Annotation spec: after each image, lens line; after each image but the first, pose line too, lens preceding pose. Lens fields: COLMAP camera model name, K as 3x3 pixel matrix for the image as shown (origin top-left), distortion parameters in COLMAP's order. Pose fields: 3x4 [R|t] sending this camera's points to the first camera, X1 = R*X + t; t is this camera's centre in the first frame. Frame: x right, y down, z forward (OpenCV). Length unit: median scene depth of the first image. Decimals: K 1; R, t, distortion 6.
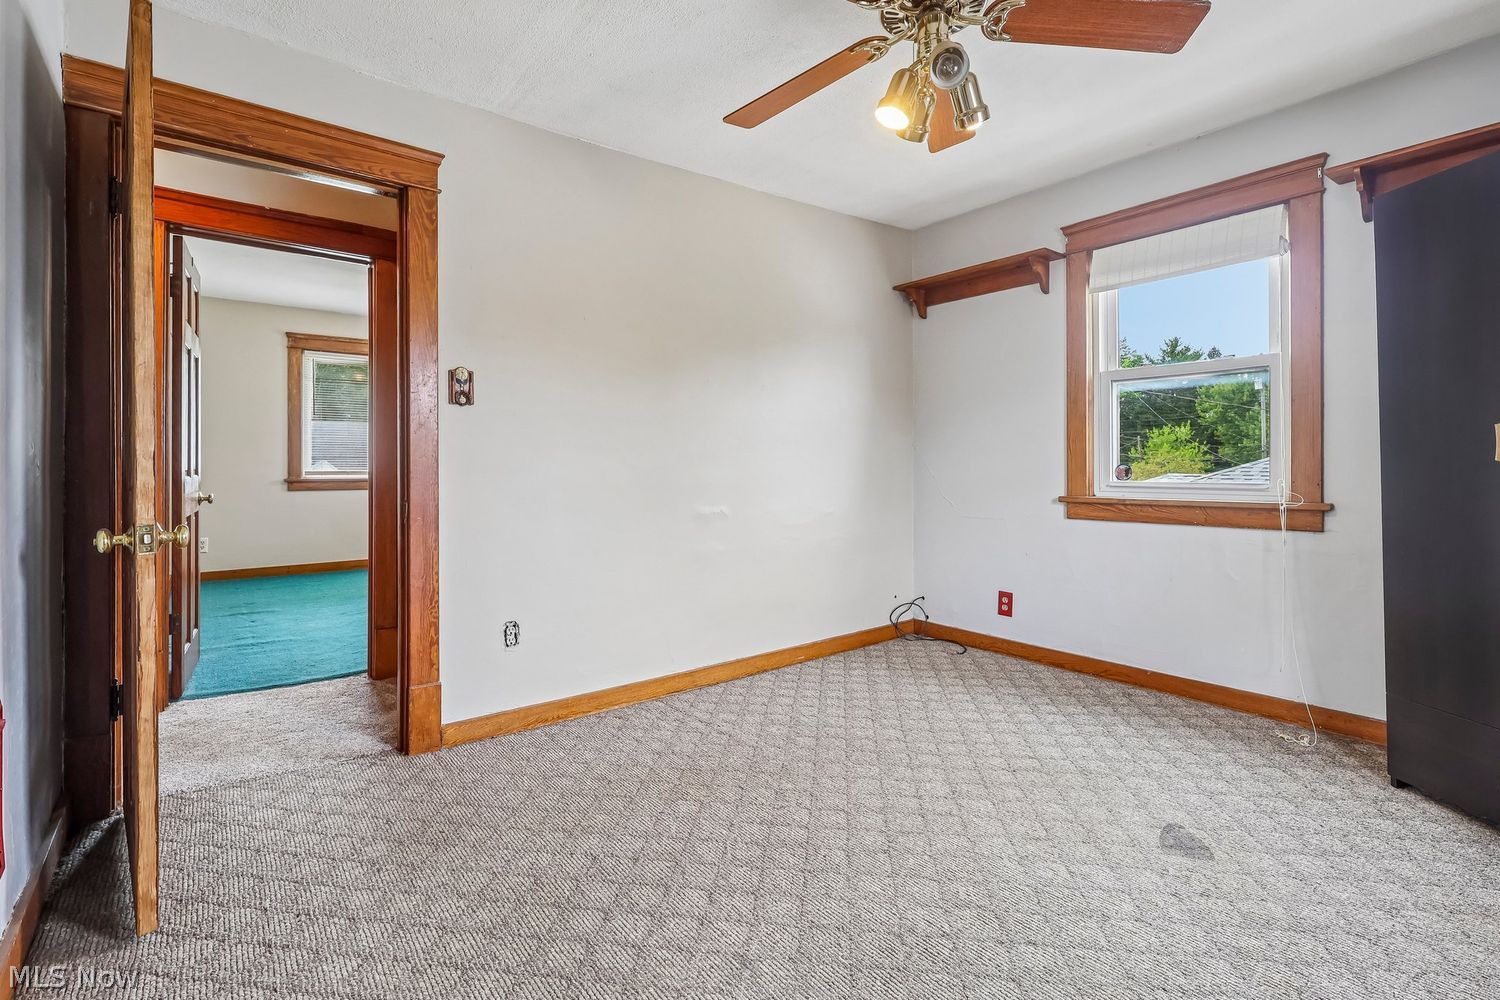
lens RADIAL K [[698.6, 0, 741.7], [0, 698.6, 470.8], [0, 0, 1]] dist [-0.002681, 0.000123]
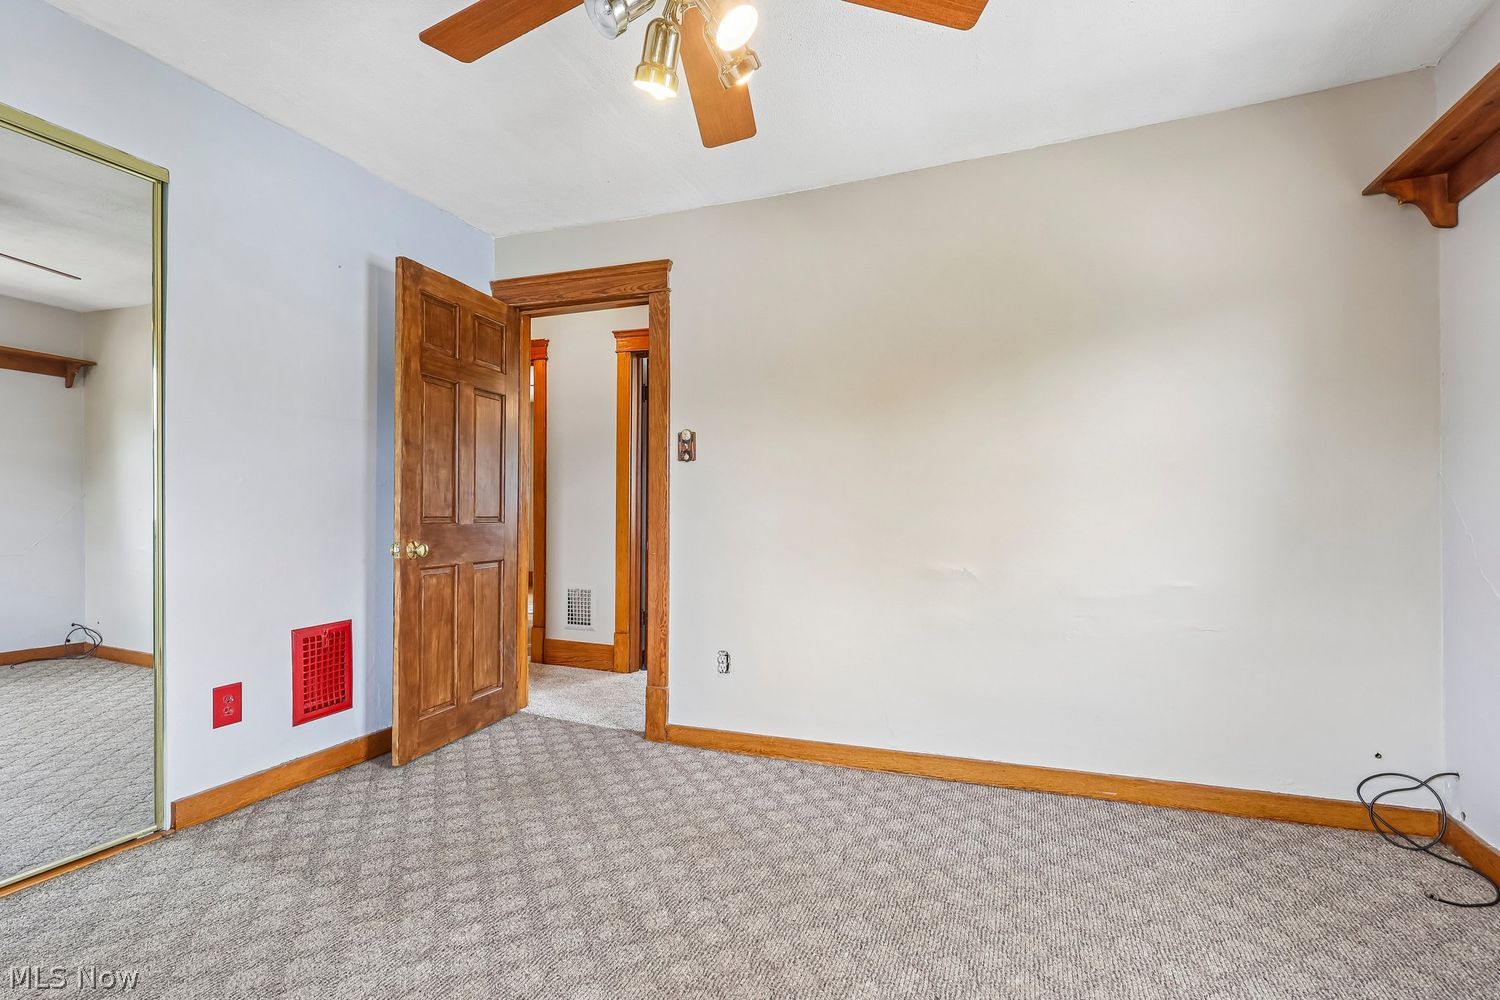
lens RADIAL K [[708.3, 0, 740.7], [0, 708.3, 507.6], [0, 0, 1]] dist [-0.000851, 0.000444]
pose [[0.515303, 0.001449, -0.857007, 0.682291], [-0.007325, 0.999969, -0.002714, -0.012273], [0.856977, 0.007676, 0.515298, 0.452831]]
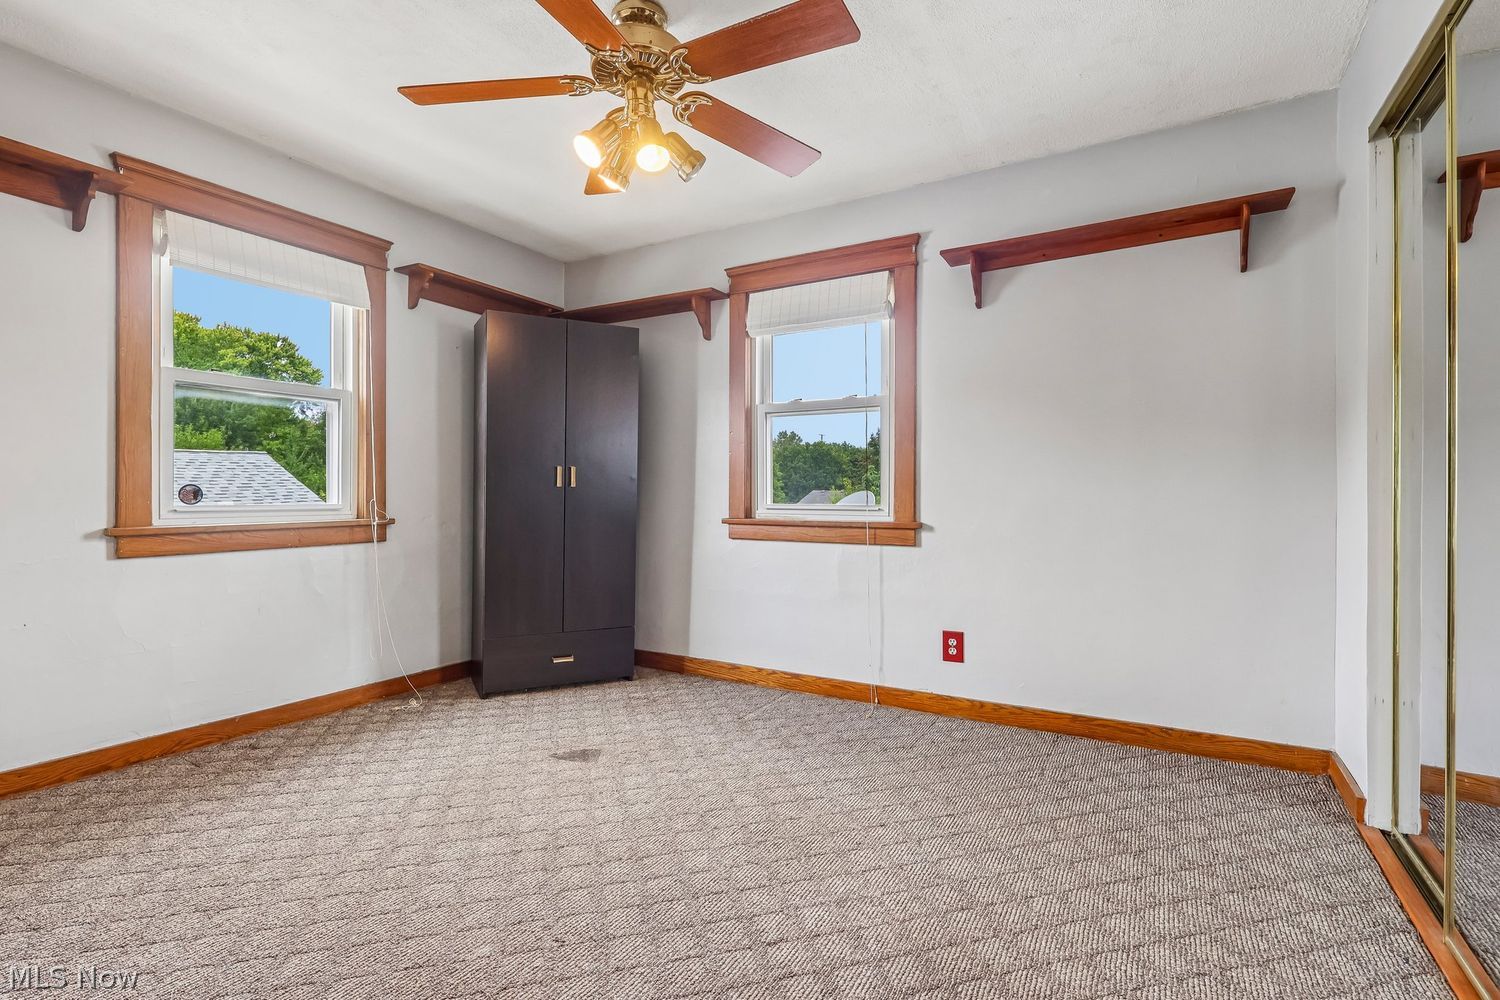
lens RADIAL K [[680.9, 0, 741.6], [0, 680.9, 493.4], [0, 0, 1]] dist [-0.001228, -0.000063]
pose [[-0.368791, -0.000672, 0.929512, -0.553023], [0.001036, 0.999999, 0.001134, 0.001110], [-0.929512, 0.001381, -0.368790, 0.863922]]
